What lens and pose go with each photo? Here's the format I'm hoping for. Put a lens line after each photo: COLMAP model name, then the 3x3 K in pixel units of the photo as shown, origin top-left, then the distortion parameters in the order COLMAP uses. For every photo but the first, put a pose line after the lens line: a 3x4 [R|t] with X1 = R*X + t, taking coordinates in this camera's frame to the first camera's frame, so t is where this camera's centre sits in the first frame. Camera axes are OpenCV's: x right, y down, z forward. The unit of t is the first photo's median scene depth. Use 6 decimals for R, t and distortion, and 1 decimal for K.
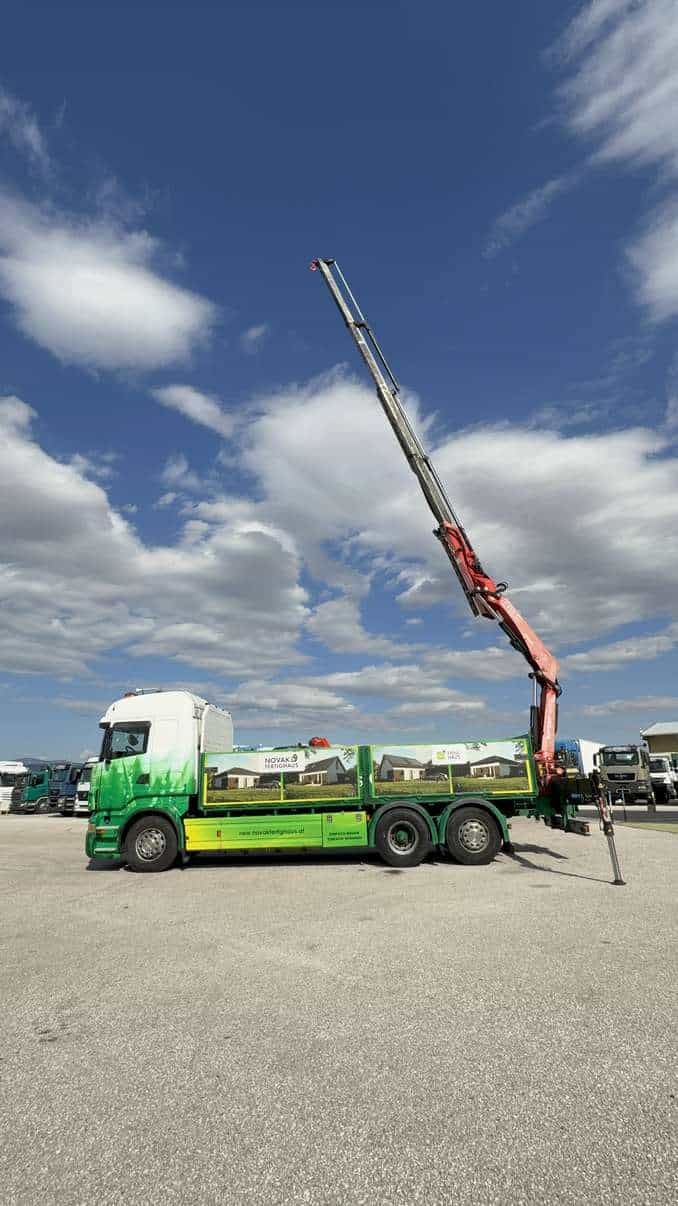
lens RADIAL K [[543.0, 0, 343.2], [0, 543.0, 608.5], [0, 0, 1]] dist [0.001533, 0.000346]
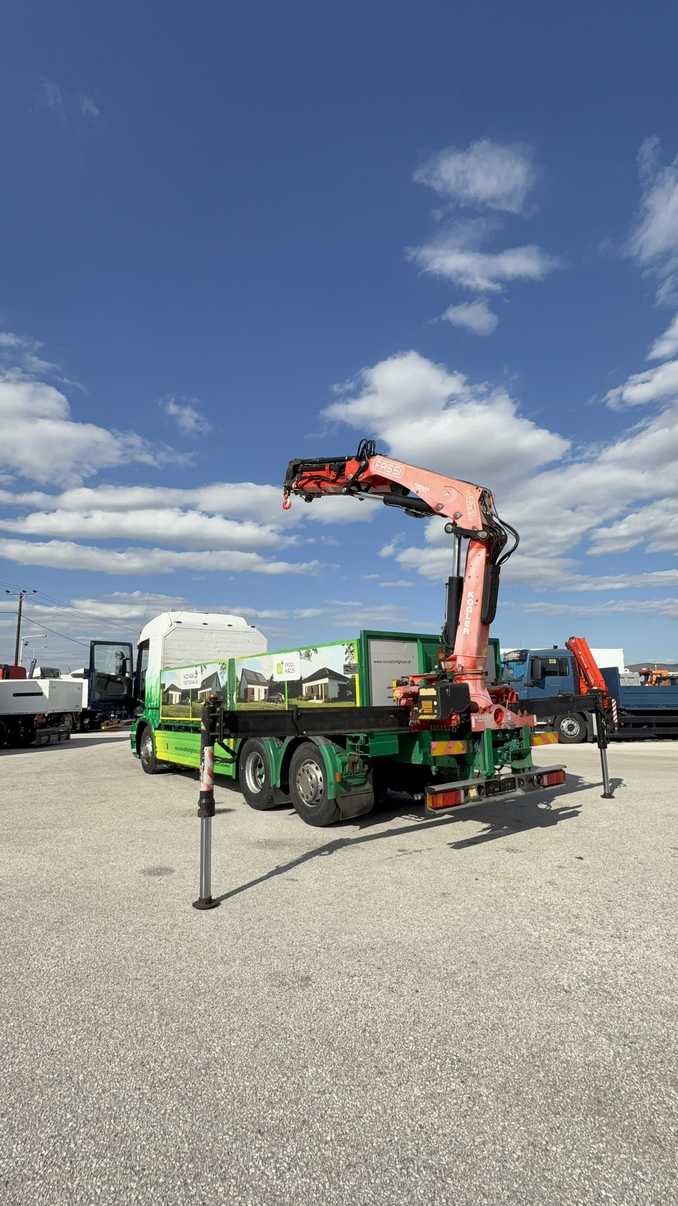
lens RADIAL K [[549.4, 0, 338.8], [0, 549.4, 601.2], [0, 0, 1]] dist [-0.002077, 0.000744]
pose [[0.638090, -0.111217, -0.761887, 0.782411], [0.230940, 0.971600, 0.051585, 0.166823], [0.734512, -0.208866, 0.645653, 0.613811]]
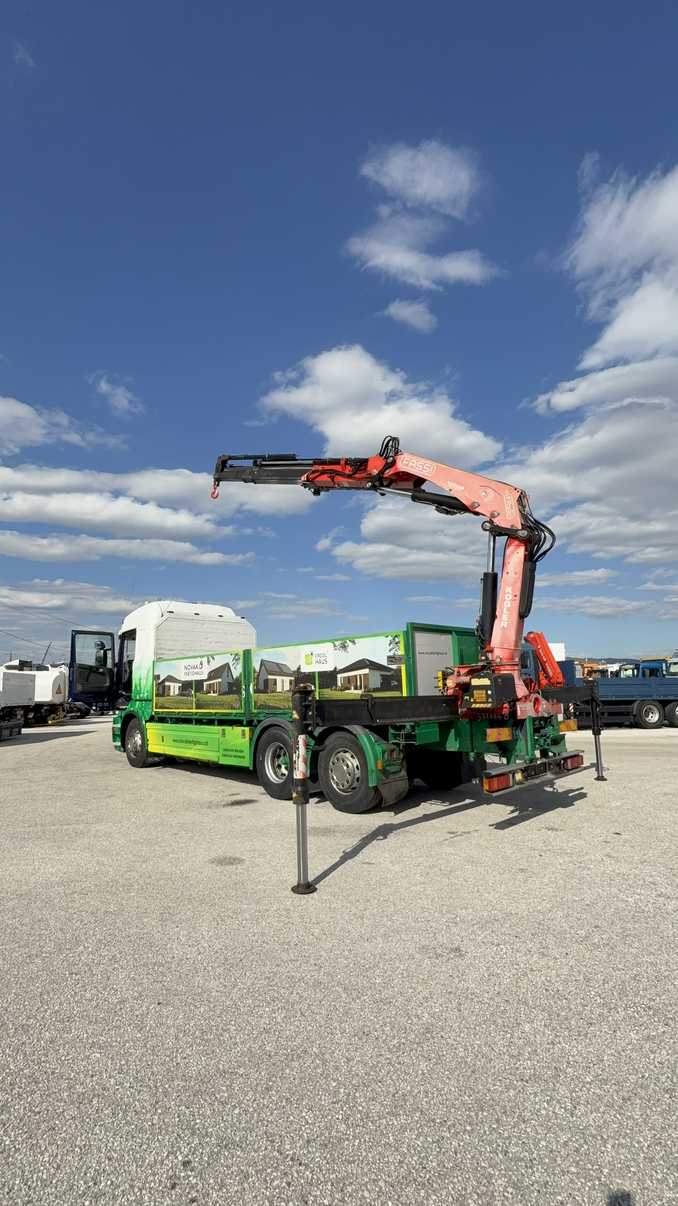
lens RADIAL K [[550.3, 0, 339.0], [0, 550.3, 603.0], [0, 0, 1]] dist [-0.001090, 0.000923]
pose [[0.727636, -0.087308, -0.680384, 0.705203], [0.204777, 0.974287, 0.093975, 0.139285], [0.654685, -0.207707, 0.726805, 0.517781]]
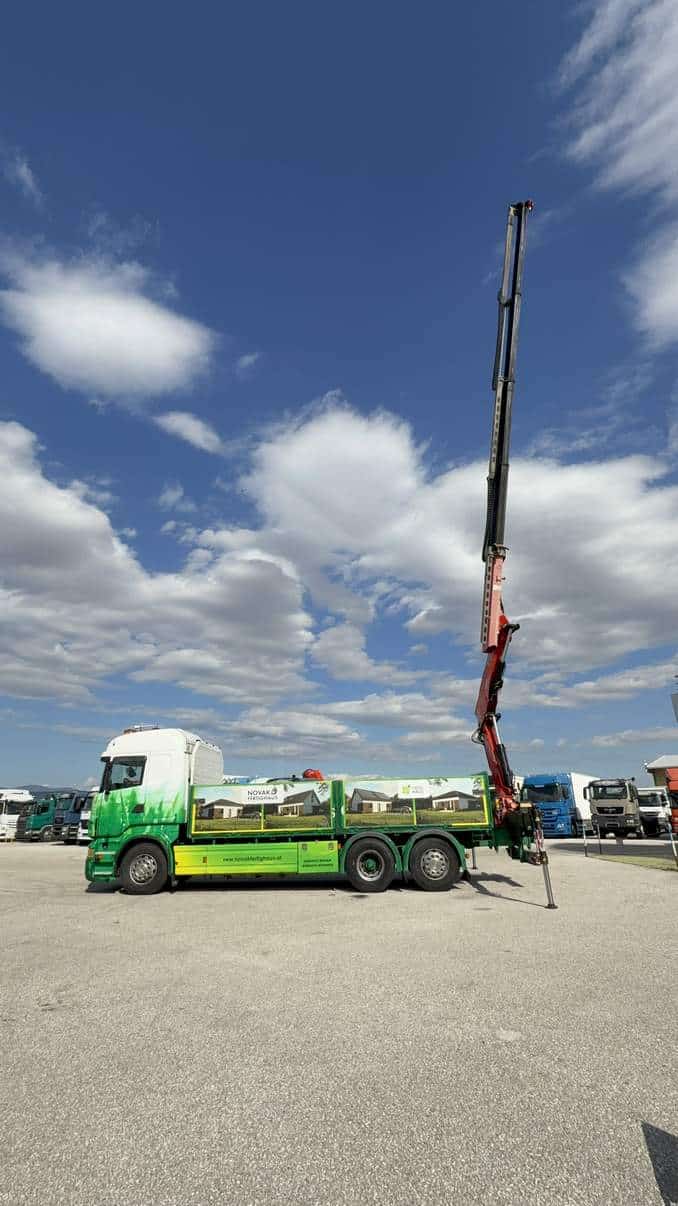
lens RADIAL K [[550.3, 0, 339.0], [0, 550.3, 603.0], [0, 0, 1]] dist [-0.001090, 0.000923]
pose [[0.999839, 0.003329, -0.017612, 0.061632], [-0.004303, 0.998445, -0.055582, -0.046633], [0.017400, 0.055649, 0.998299, -0.142761]]
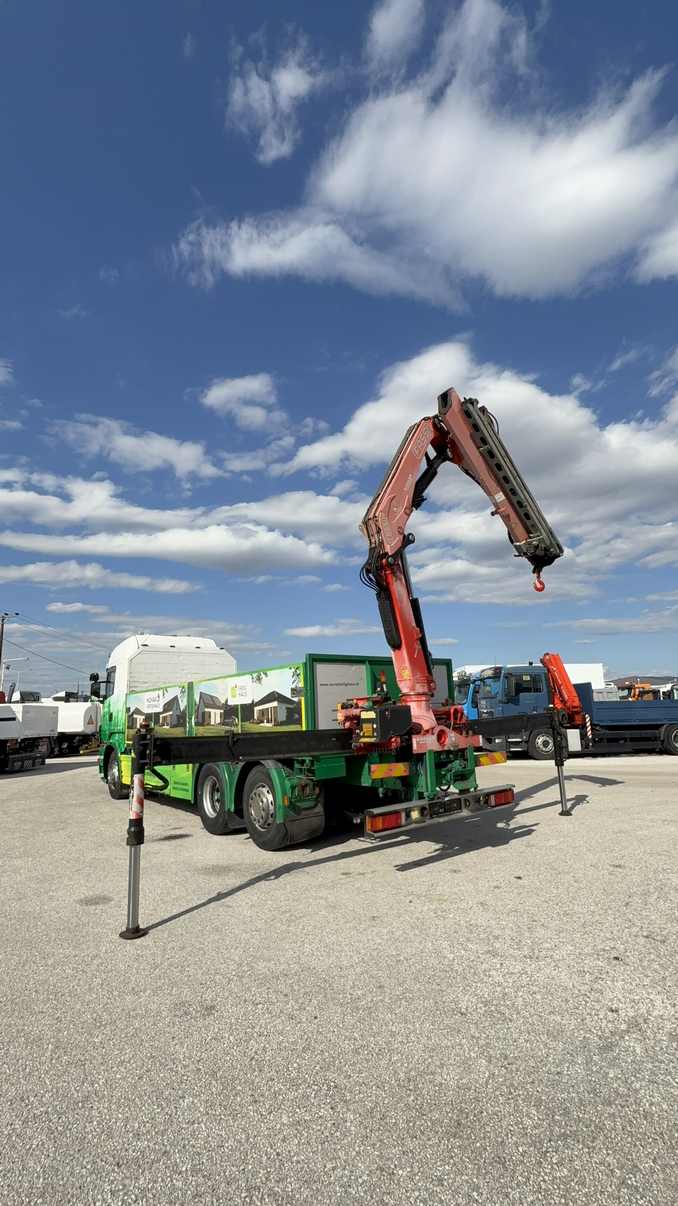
lens RADIAL K [[550.3, 0, 339.0], [0, 550.3, 603.0], [0, 0, 1]] dist [-0.001090, 0.000923]
pose [[0.649183, -0.141140, -0.747422, 0.822607], [0.243157, 0.969580, 0.028106, 0.171259], [0.720719, -0.199987, 0.663754, 0.645386]]
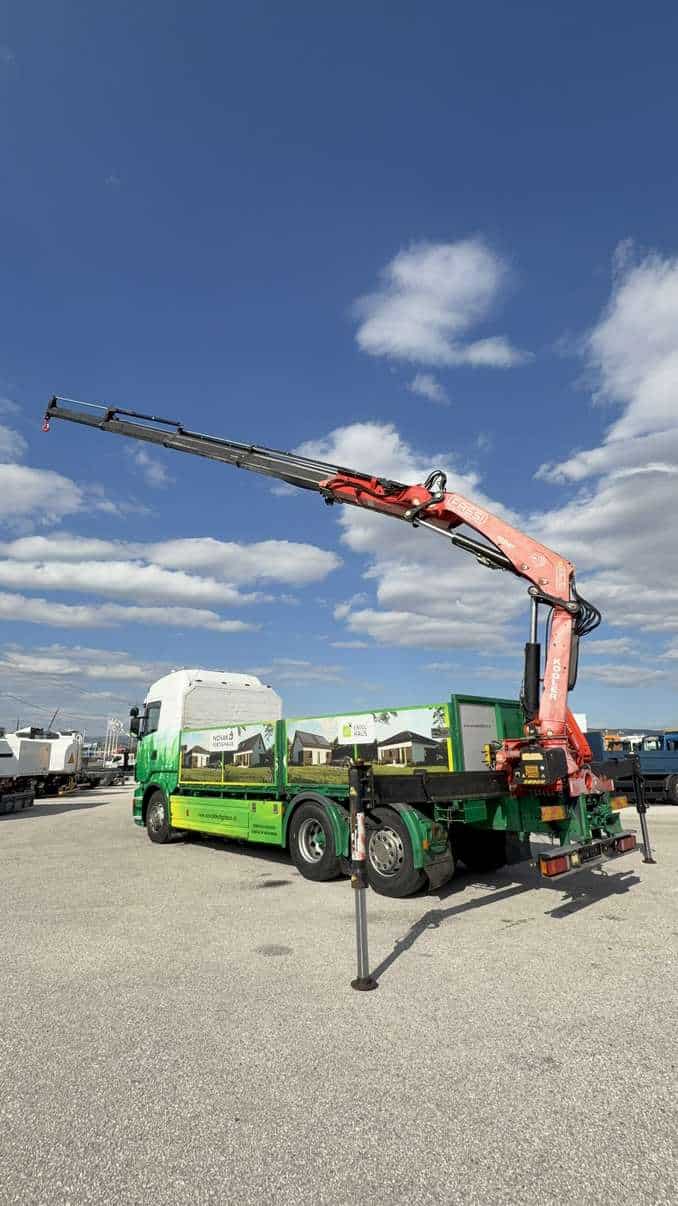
lens RADIAL K [[549.4, 0, 338.8], [0, 549.4, 601.2], [0, 0, 1]] dist [-0.002077, 0.000744]
pose [[0.717312, -0.169474, -0.675827, 0.678935], [0.201437, 0.978989, -0.031695, 0.127232], [0.666999, -0.113401, 0.736378, 0.490904]]
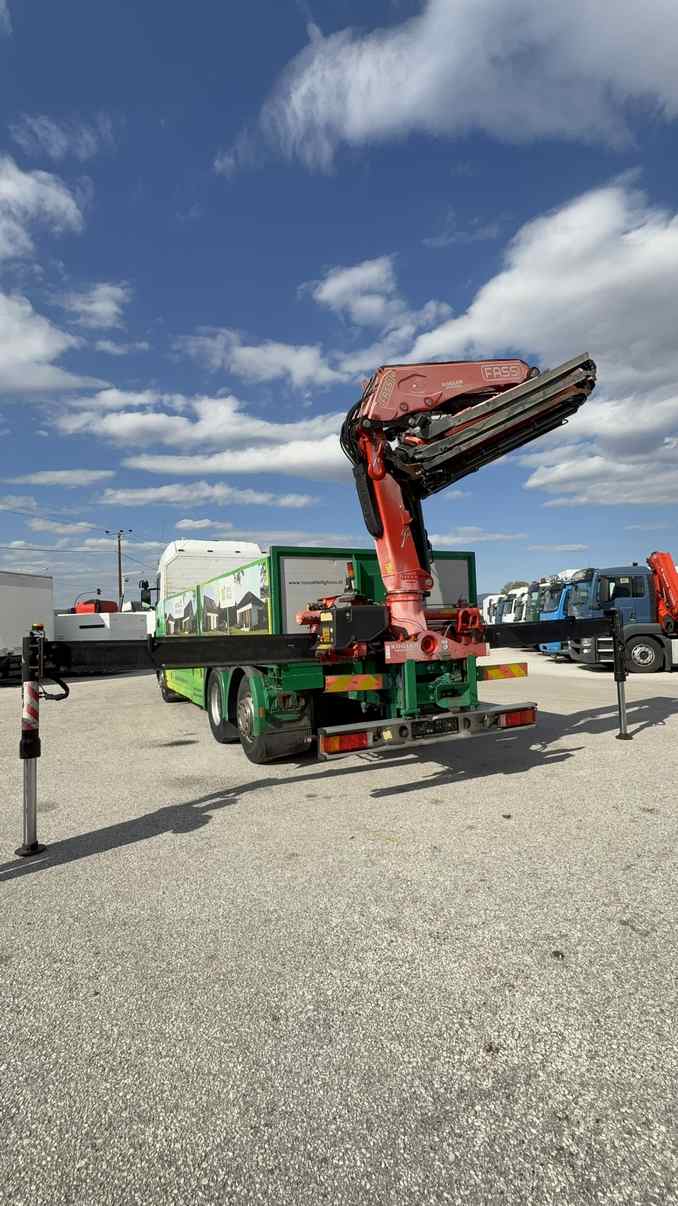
lens RADIAL K [[550.3, 0, 339.0], [0, 550.3, 603.0], [0, 0, 1]] dist [-0.001090, 0.000923]
pose [[0.480692, -0.021960, -0.876614, 0.814729], [0.281034, 0.950813, 0.130286, 0.234292], [0.830635, -0.308986, 0.463220, 0.809390]]
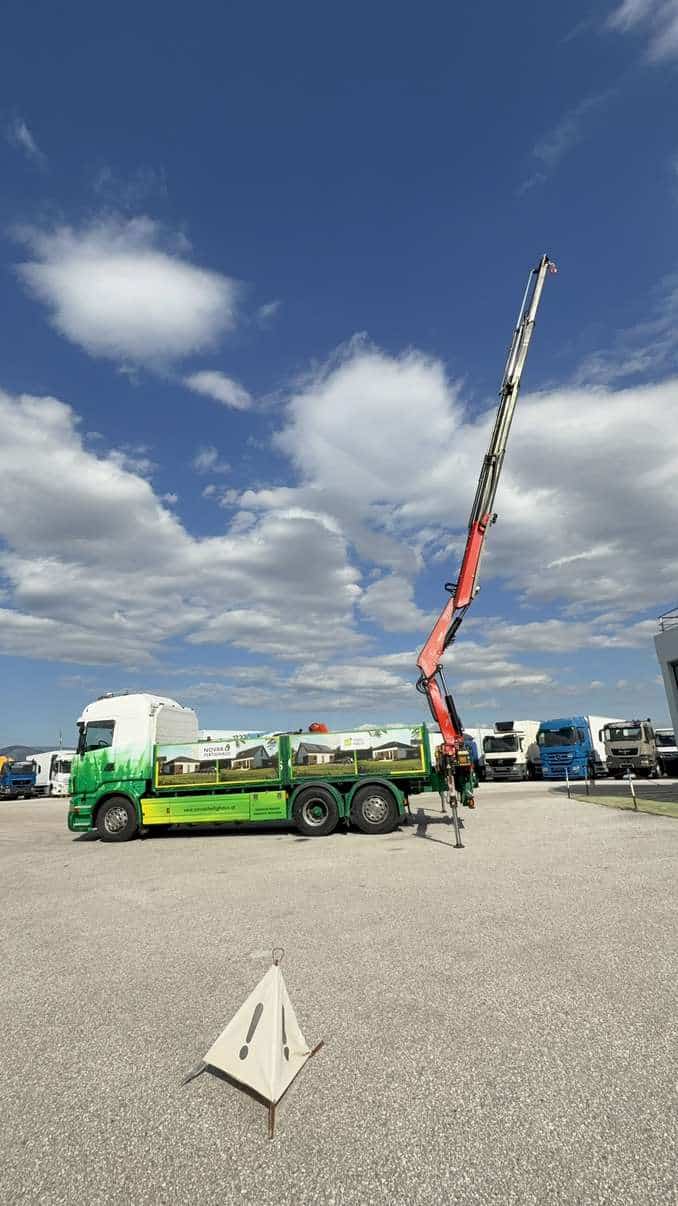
lens RADIAL K [[554.9, 0, 342.1], [0, 554.9, 606.1], [0, 0, 1]] dist [0.000698, 0.000044]
pose [[0.992753, -0.052090, -0.108298, 0.311929], [0.055954, 0.997889, 0.032956, -0.061644], [0.106353, -0.038777, 0.993572, -0.175992]]
